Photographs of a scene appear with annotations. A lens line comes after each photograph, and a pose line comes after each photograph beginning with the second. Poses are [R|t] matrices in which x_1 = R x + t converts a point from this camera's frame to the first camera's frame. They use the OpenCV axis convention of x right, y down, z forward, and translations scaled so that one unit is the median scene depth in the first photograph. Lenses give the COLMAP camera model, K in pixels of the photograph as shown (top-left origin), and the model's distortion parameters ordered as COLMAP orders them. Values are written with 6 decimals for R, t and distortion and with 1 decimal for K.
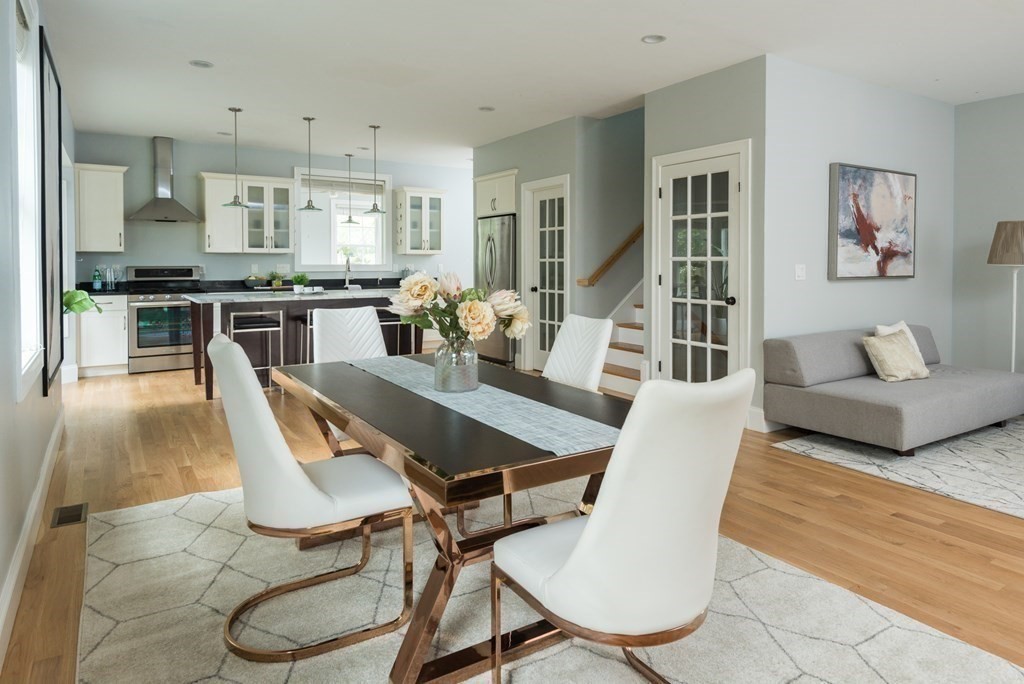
lens RADIAL K [[635.1, 0, 533.5], [0, 635.1, 276.8], [0, 0, 1]] dist [0.000431, 0.000669]
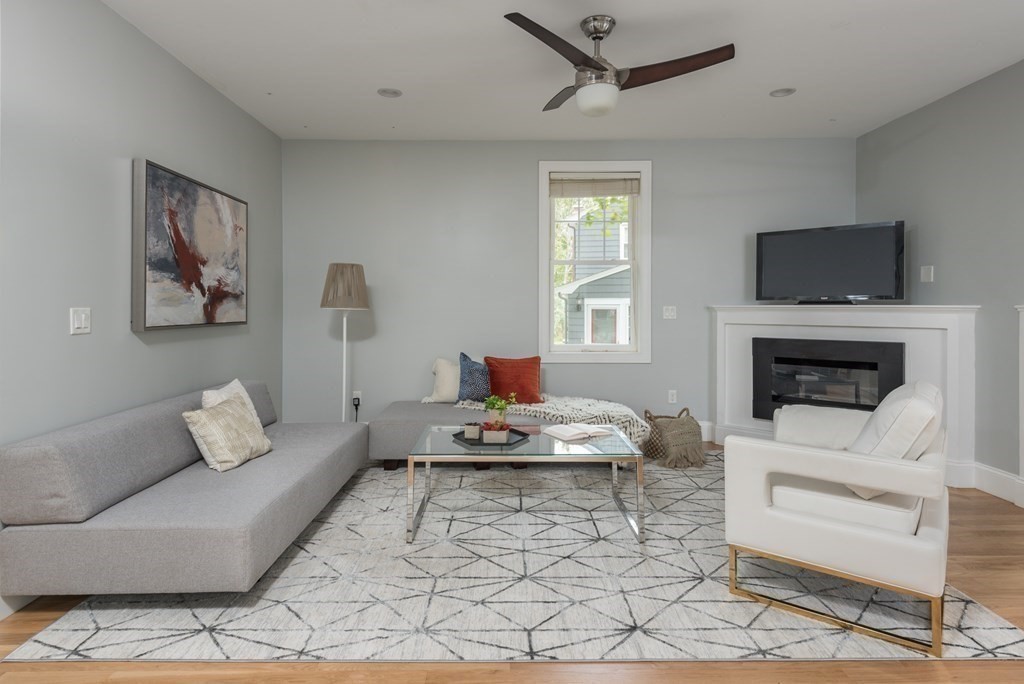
lens RADIAL K [[552.2, 0, 504.0], [0, 552.2, 310.9], [0, 0, 1]] dist [0.000796, -0.002251]
pose [[0.540945, -0.003683, 0.841050, 0.169499], [0.015214, 0.999870, -0.005407, -0.006791], [-0.840921, 0.015721, 0.540930, 0.321050]]
